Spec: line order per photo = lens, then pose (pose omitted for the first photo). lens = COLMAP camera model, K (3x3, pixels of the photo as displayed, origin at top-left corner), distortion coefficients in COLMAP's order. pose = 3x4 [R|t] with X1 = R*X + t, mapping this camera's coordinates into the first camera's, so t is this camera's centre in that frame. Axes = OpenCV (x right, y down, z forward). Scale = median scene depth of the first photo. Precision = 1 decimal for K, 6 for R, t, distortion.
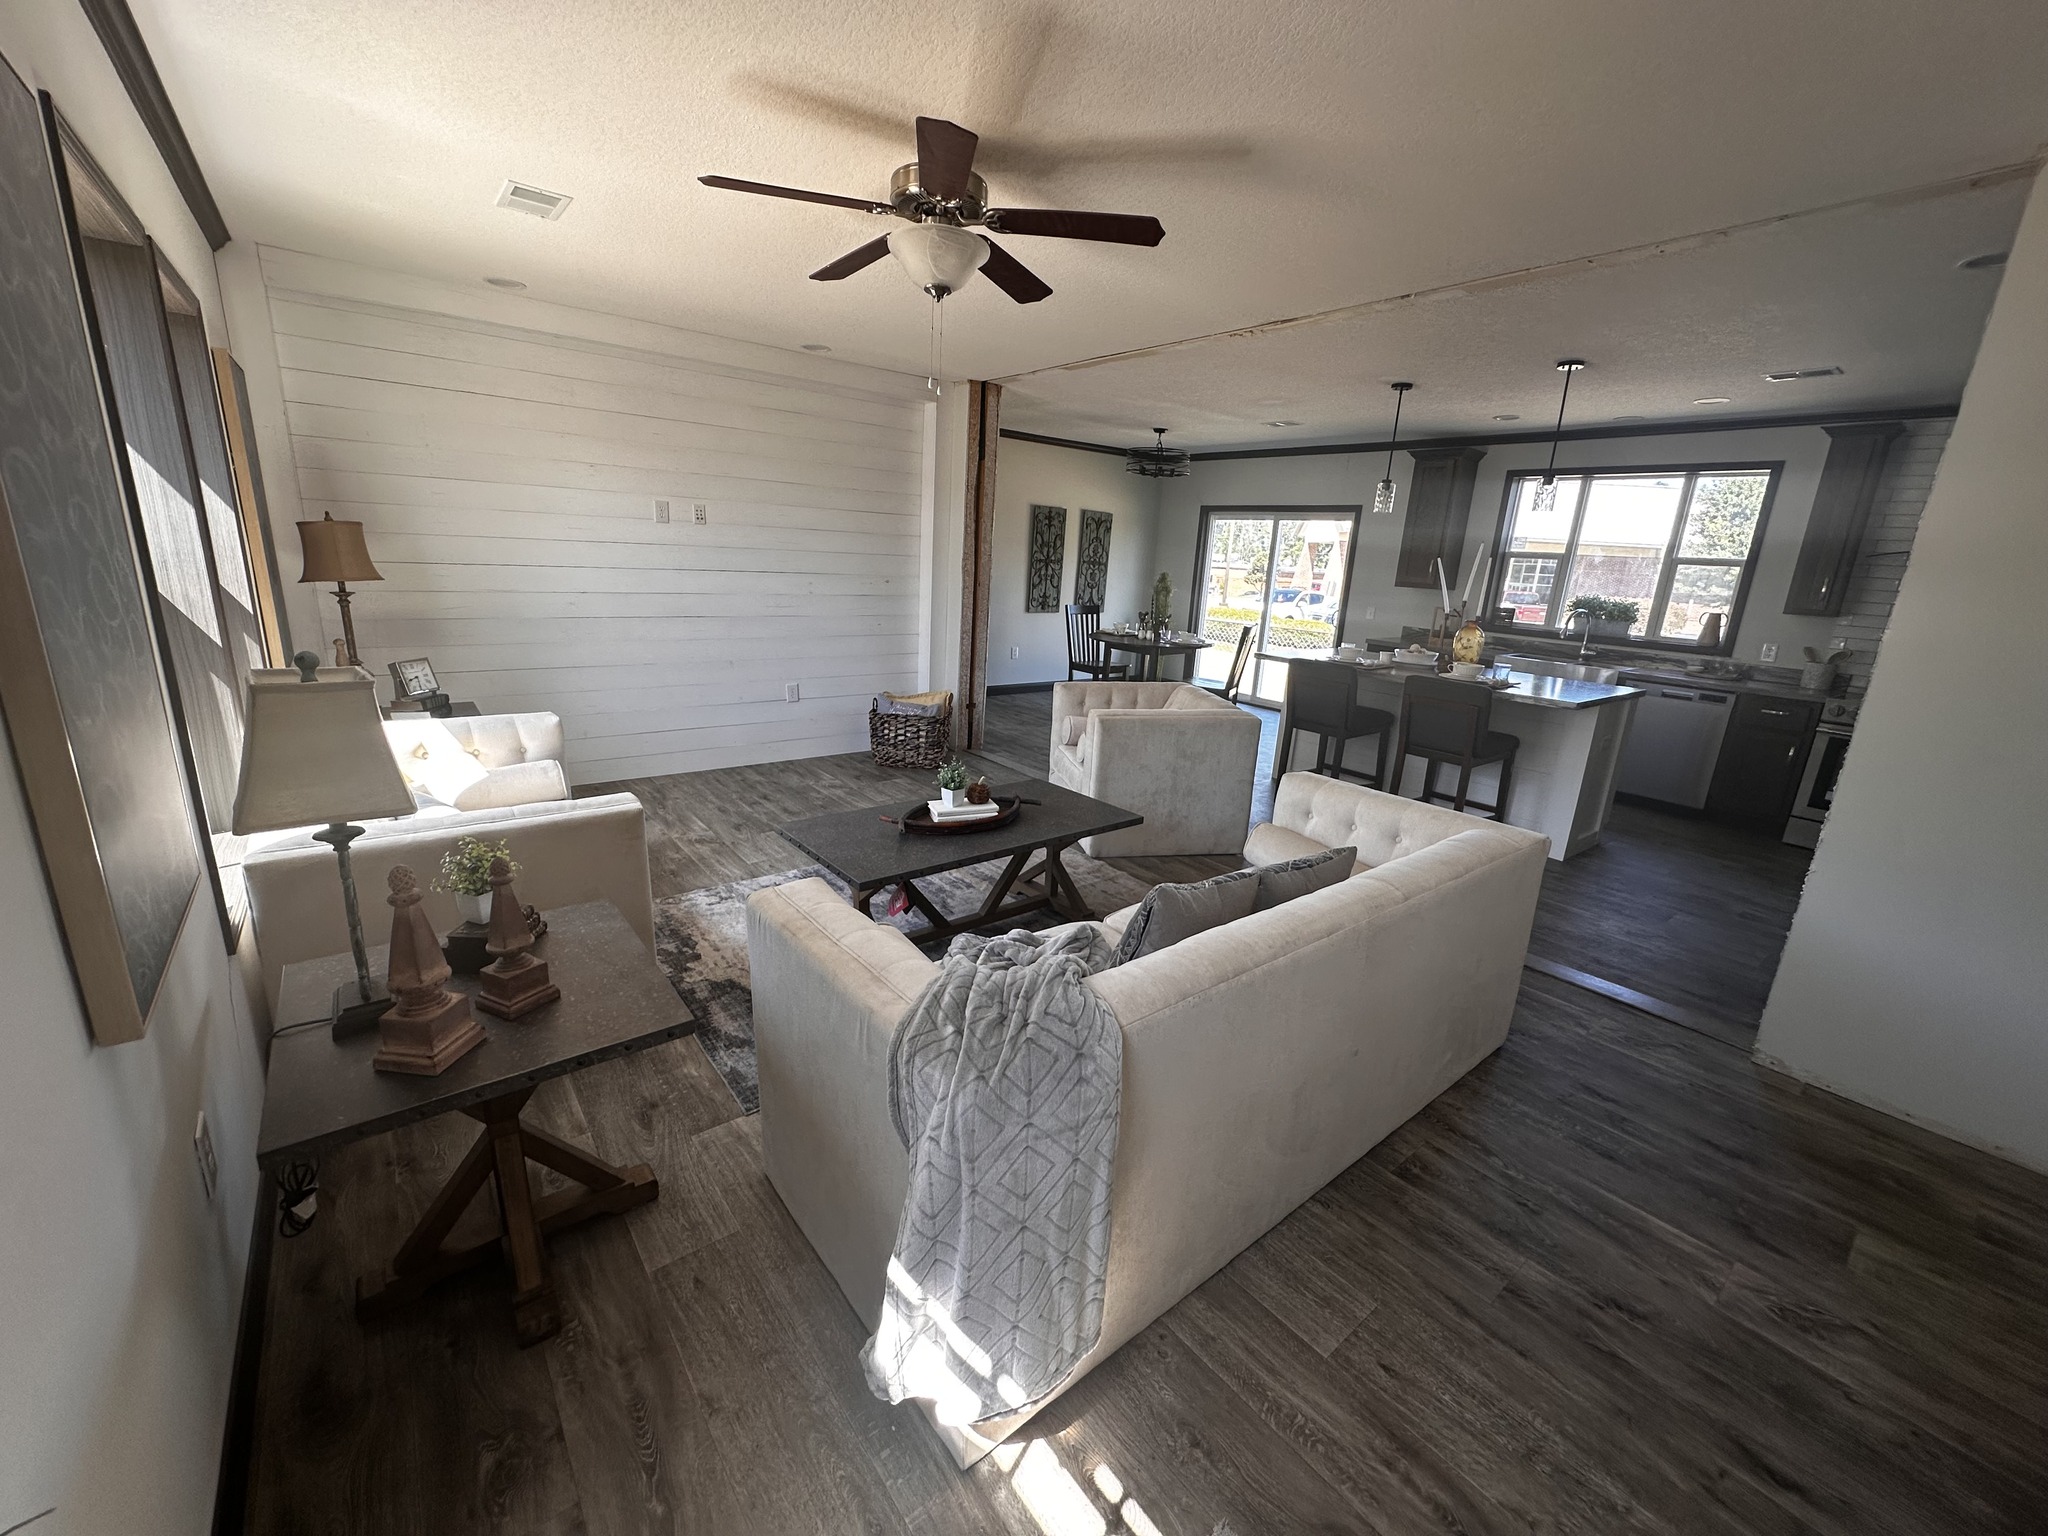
lens RADIAL K [[818.1, 0, 1024.0], [0, 818.1, 768.0], [0, 0, 1]] dist [-0.001606, -0.000251]
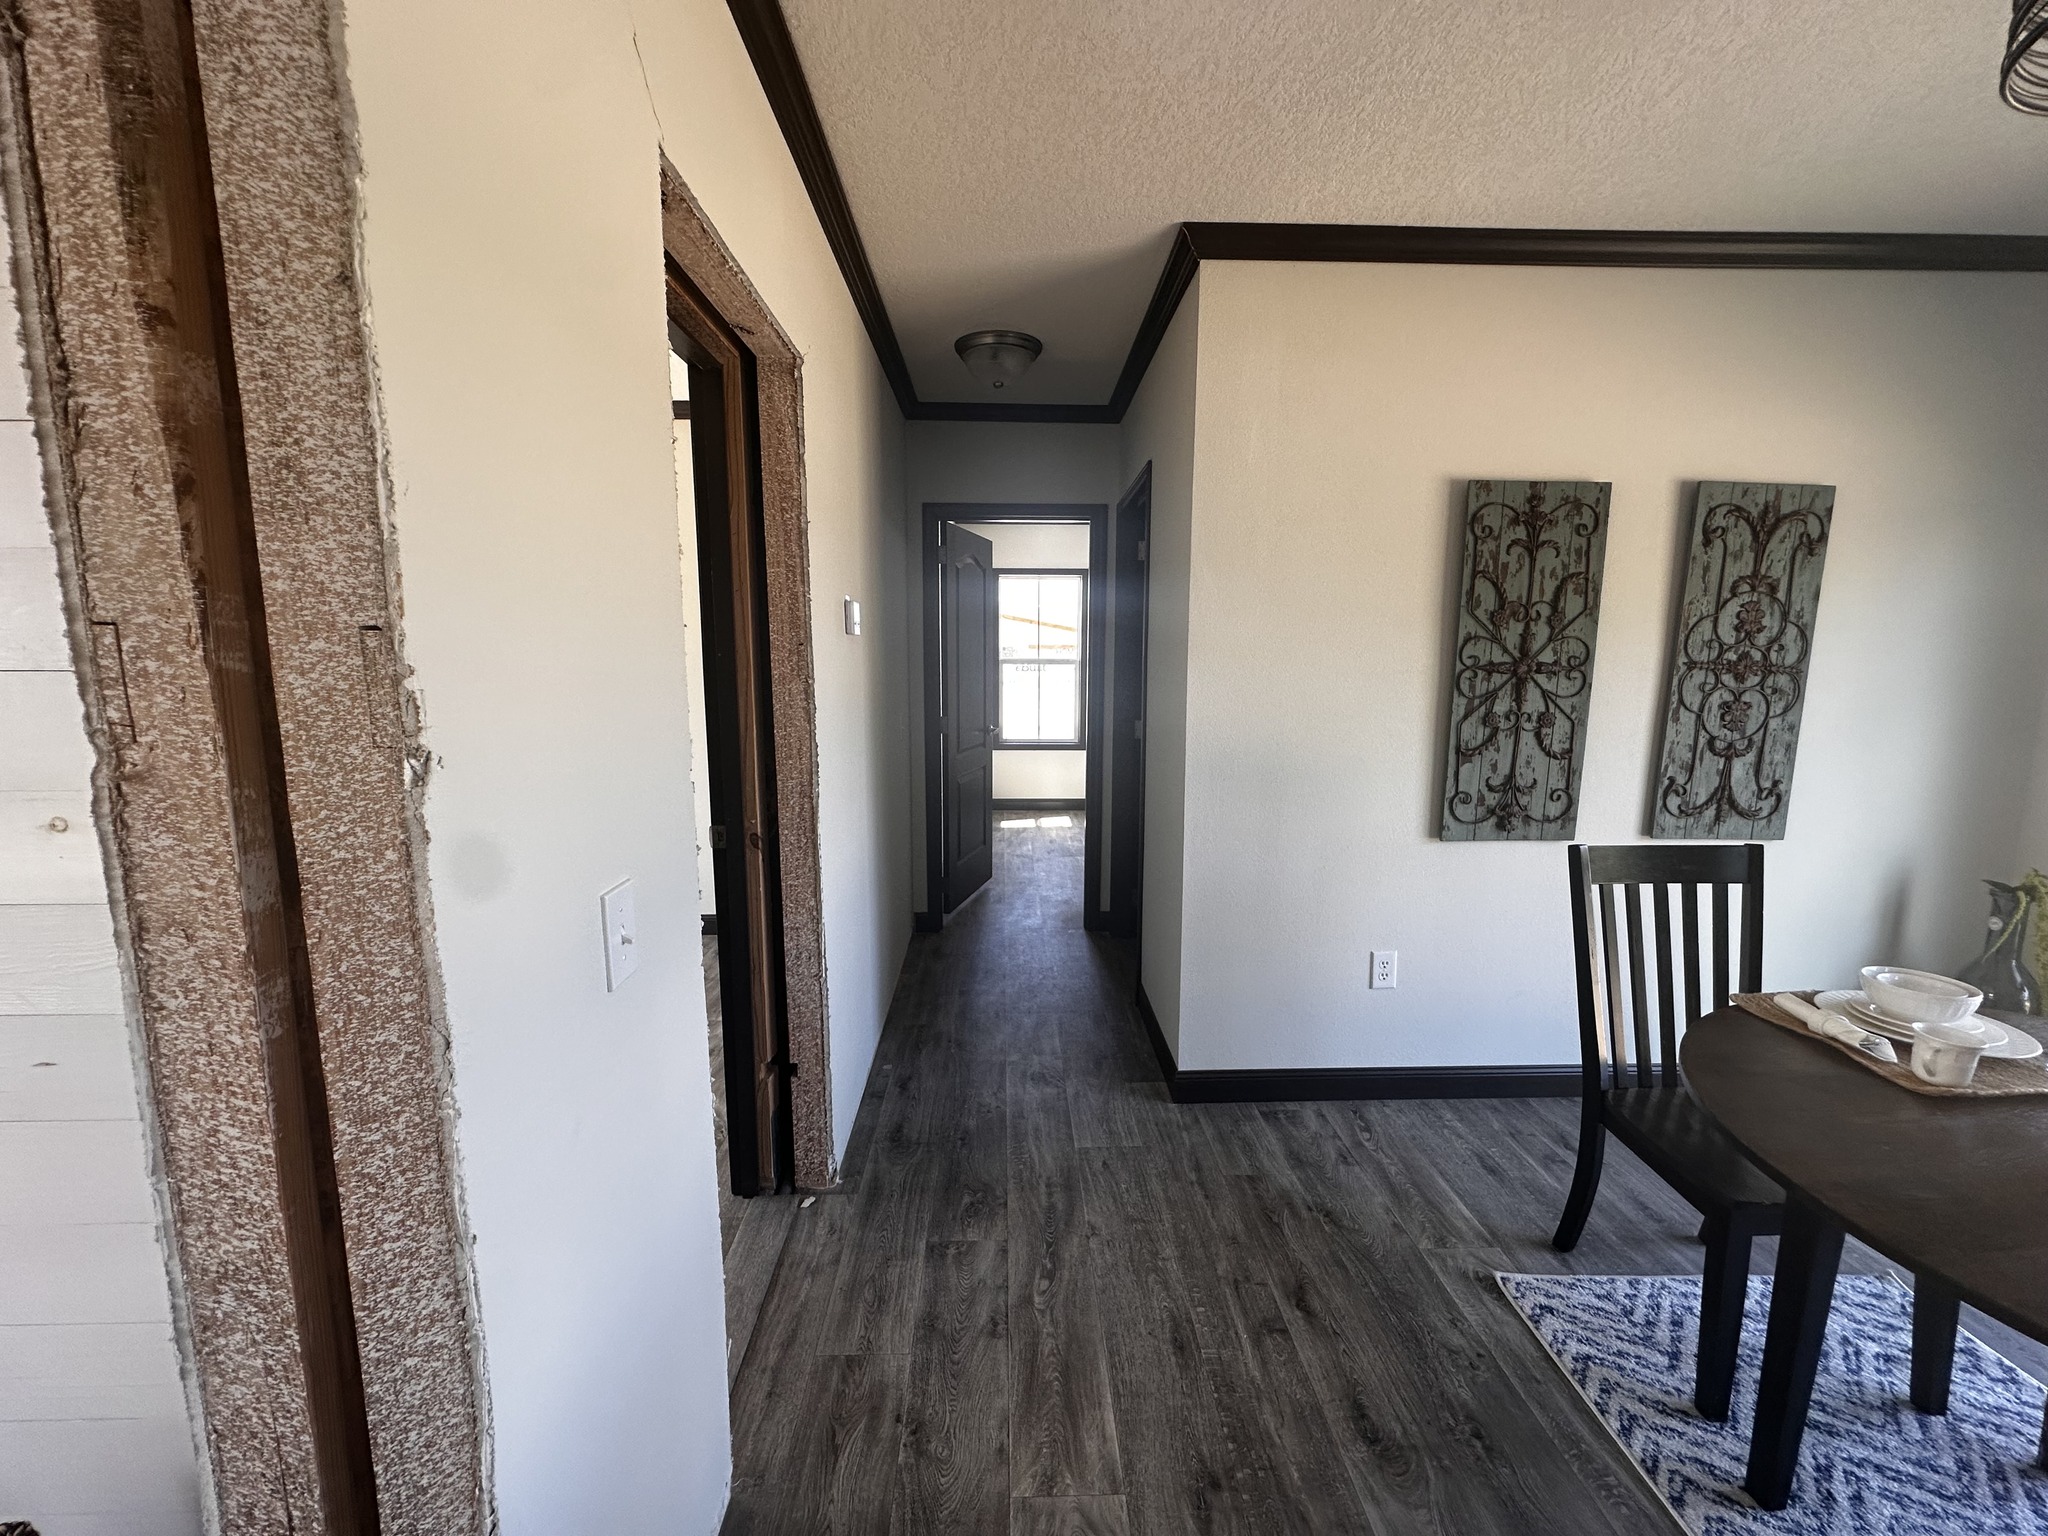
lens RADIAL K [[818.1, 0, 1024.0], [0, 818.1, 768.0], [0, 0, 1]] dist [-0.001606, -0.000251]
pose [[0.798000, 0.026515, -0.602074, 0.063359], [-0.114031, 0.987628, -0.107644, -0.169111], [0.591771, 0.154555, 0.791151, 0.681669]]
